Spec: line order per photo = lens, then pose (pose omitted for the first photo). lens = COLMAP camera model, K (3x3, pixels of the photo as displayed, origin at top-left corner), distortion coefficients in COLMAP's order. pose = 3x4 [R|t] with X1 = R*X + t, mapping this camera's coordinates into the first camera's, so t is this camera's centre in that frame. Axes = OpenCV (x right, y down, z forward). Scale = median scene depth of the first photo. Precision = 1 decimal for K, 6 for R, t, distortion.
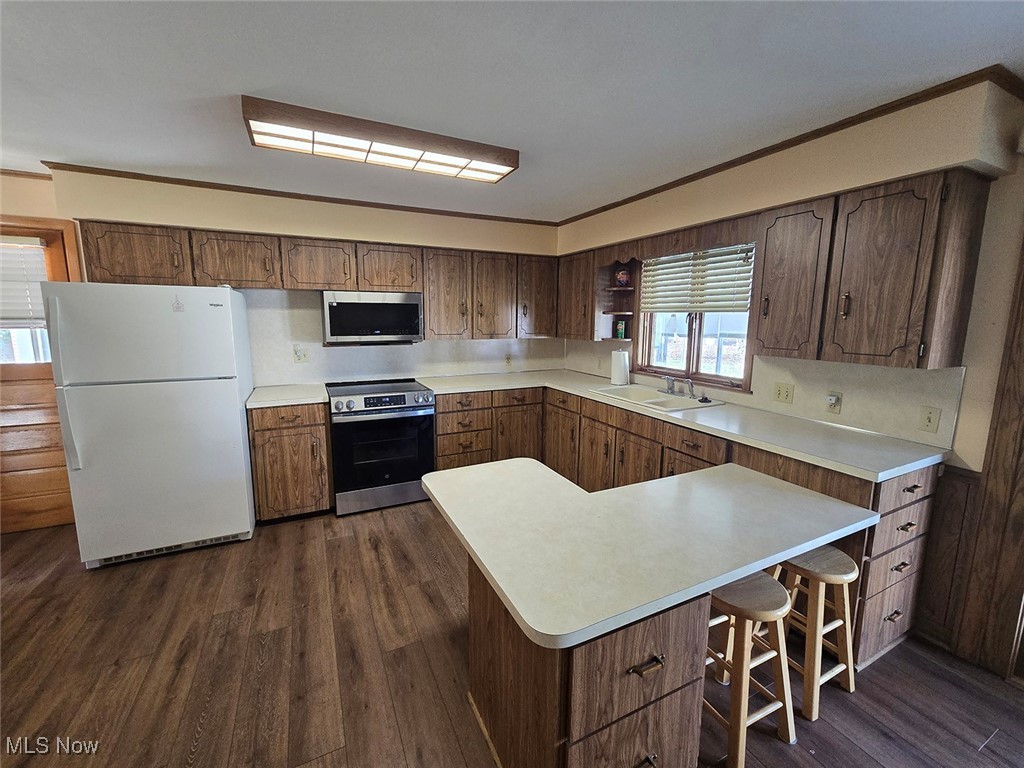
lens RADIAL K [[421.0, 0, 507.4], [0, 421.0, 377.8], [0, 0, 1]] dist [0.002931, -0.001510]
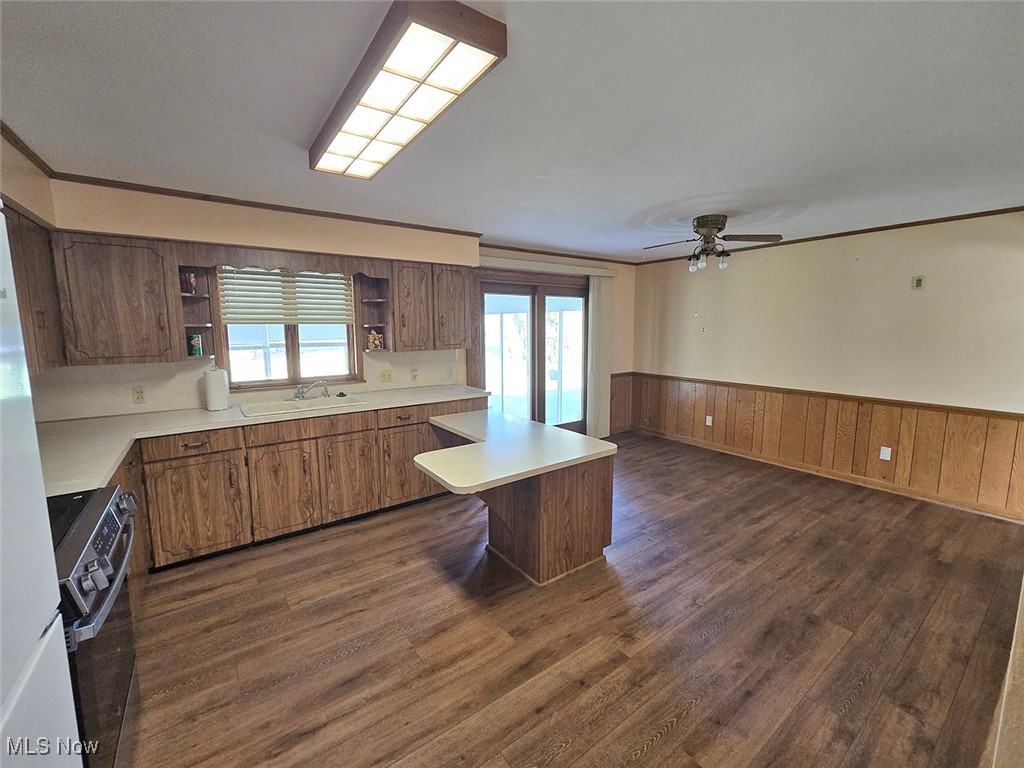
lens RADIAL K [[421.0, 0, 505.0], [0, 421.0, 378.3], [0, 0, 1]] dist [0.002931, -0.001510]
pose [[-0.172498, -0.128155, 0.976638, -0.878602], [0.147680, 0.976928, 0.154277, -0.122806], [-0.973876, 0.170842, -0.149592, 0.759736]]
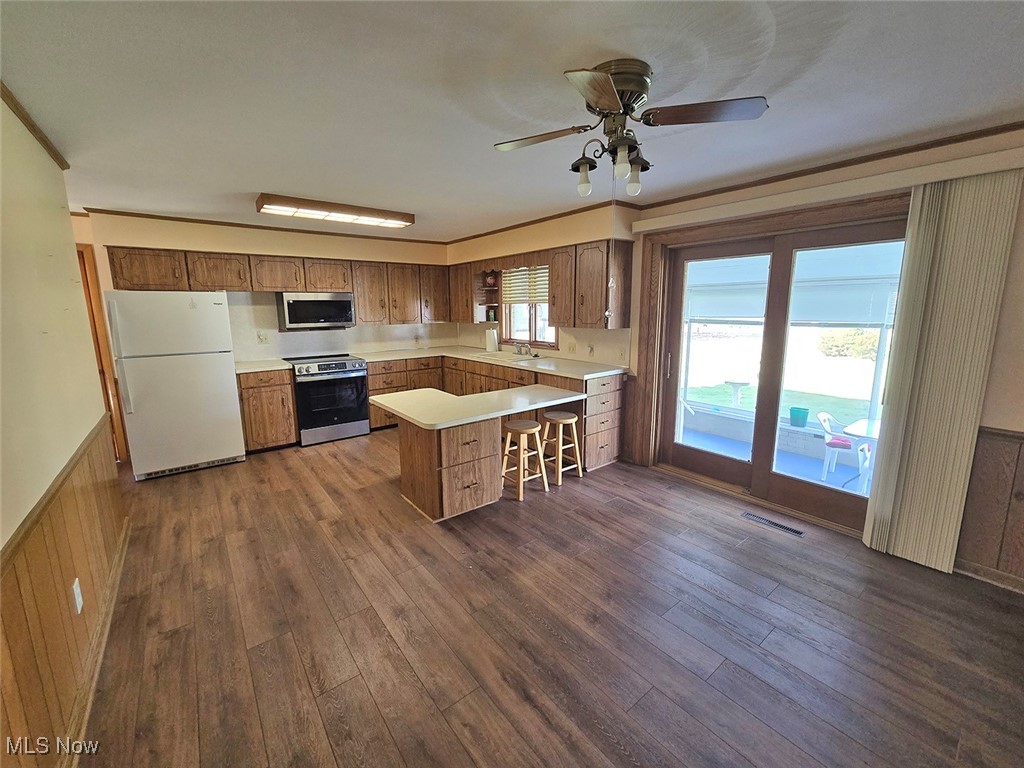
lens RADIAL K [[421.0, 0, 508.1], [0, 421.0, 379.8], [0, 0, 1]] dist [0.002931, -0.001510]
pose [[0.978745, -0.050498, 0.198765, 0.021717], [0.045330, 0.998507, 0.030468, 0.098073], [-0.200007, -0.020811, 0.979574, -0.674049]]
